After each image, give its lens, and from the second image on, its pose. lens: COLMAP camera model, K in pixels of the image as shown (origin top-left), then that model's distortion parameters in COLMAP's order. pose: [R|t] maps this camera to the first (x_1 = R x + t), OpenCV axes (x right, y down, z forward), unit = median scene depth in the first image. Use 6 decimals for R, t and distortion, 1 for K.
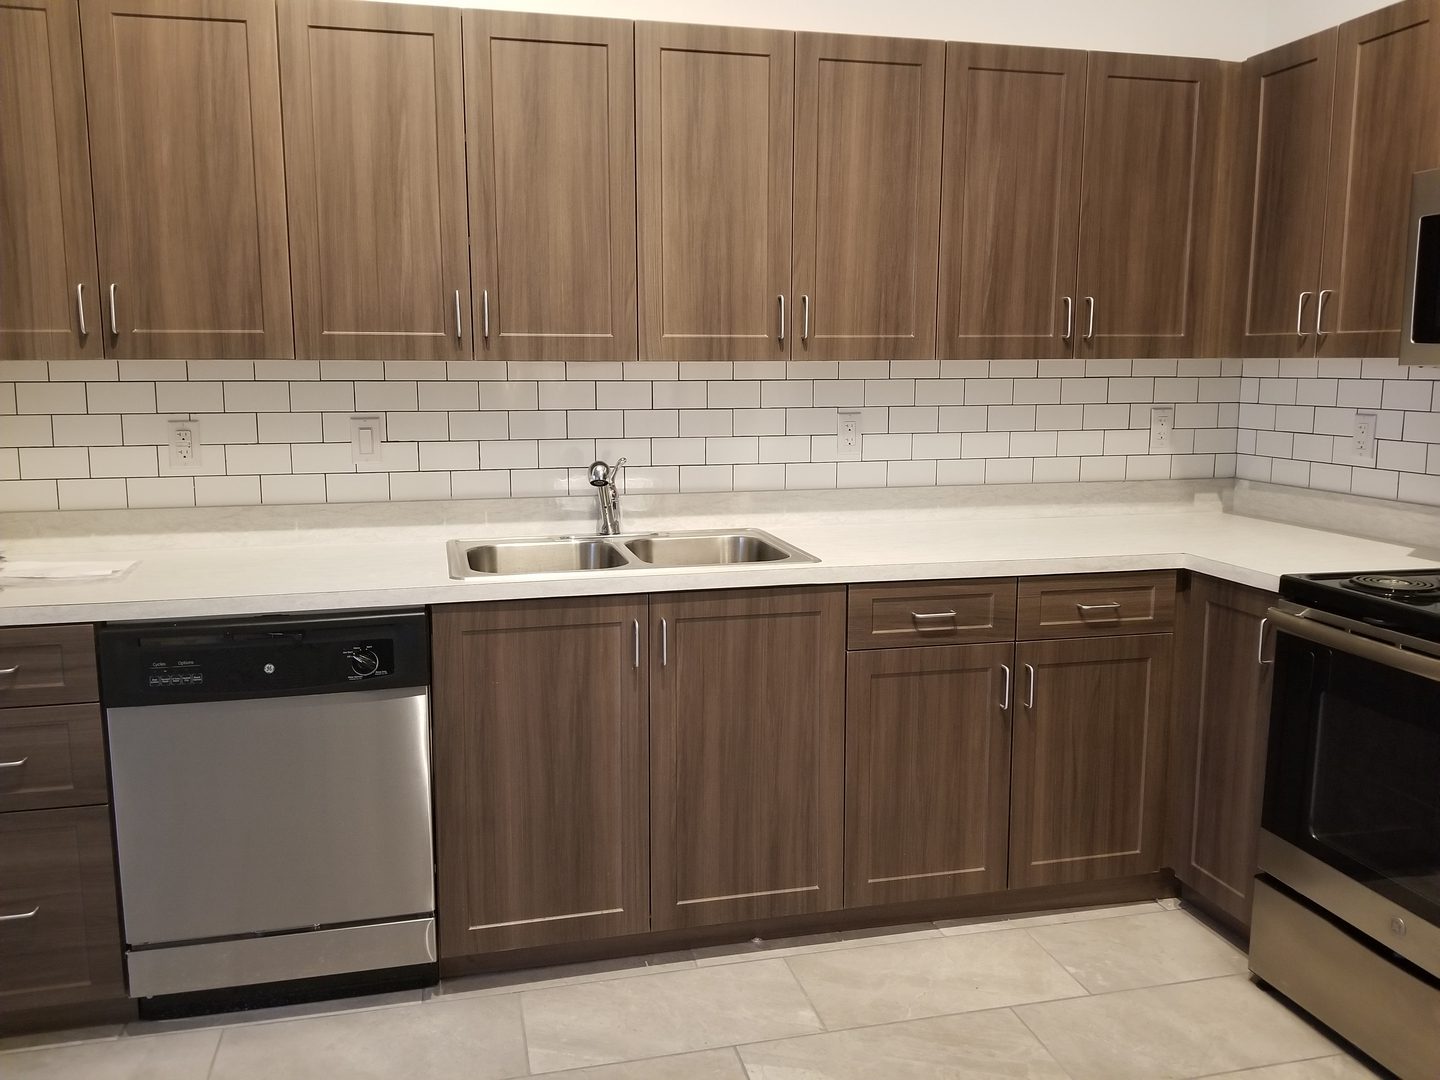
lens RADIAL K [[1122.6, 0, 707.1], [0, 1122.6, 526.8], [0, 0, 1]] dist [0.119991, -0.209185]
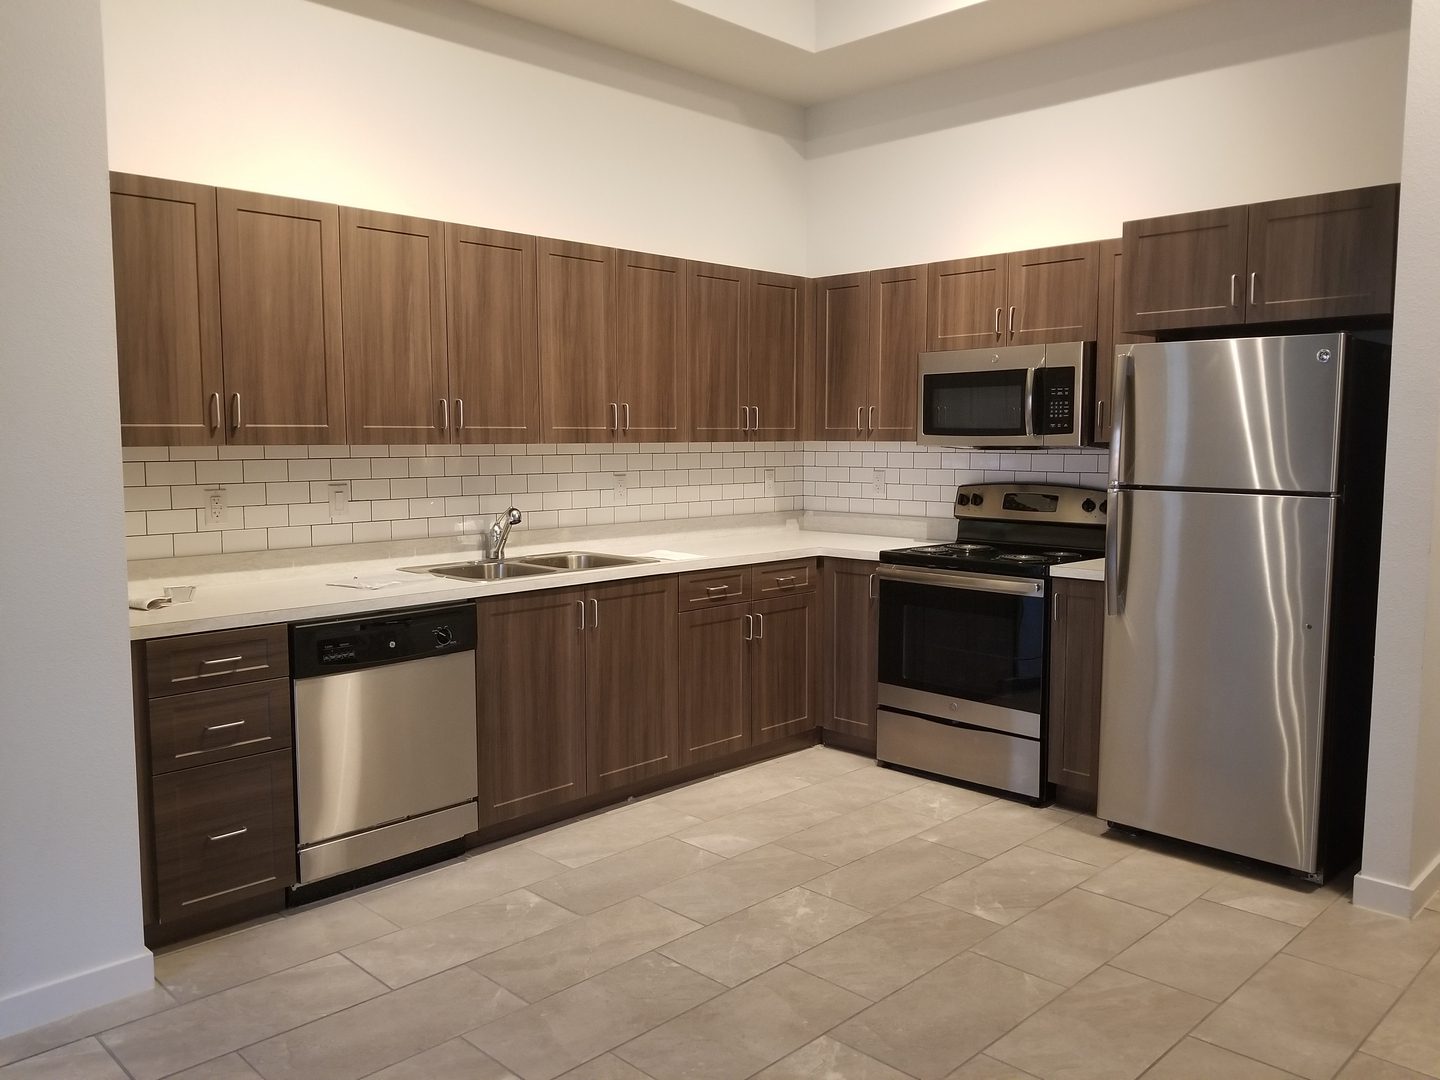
lens RADIAL K [[1127.7, 0, 720.0], [0, 1127.7, 540.0], [0, 0, 1]] dist [0.171274, -0.344434]
pose [[0.848643, -0.050155, 0.526583, -0.691334], [0.075717, 0.996761, -0.027089, 0.049685], [-0.523519, 0.062860, 0.849692, -0.475107]]
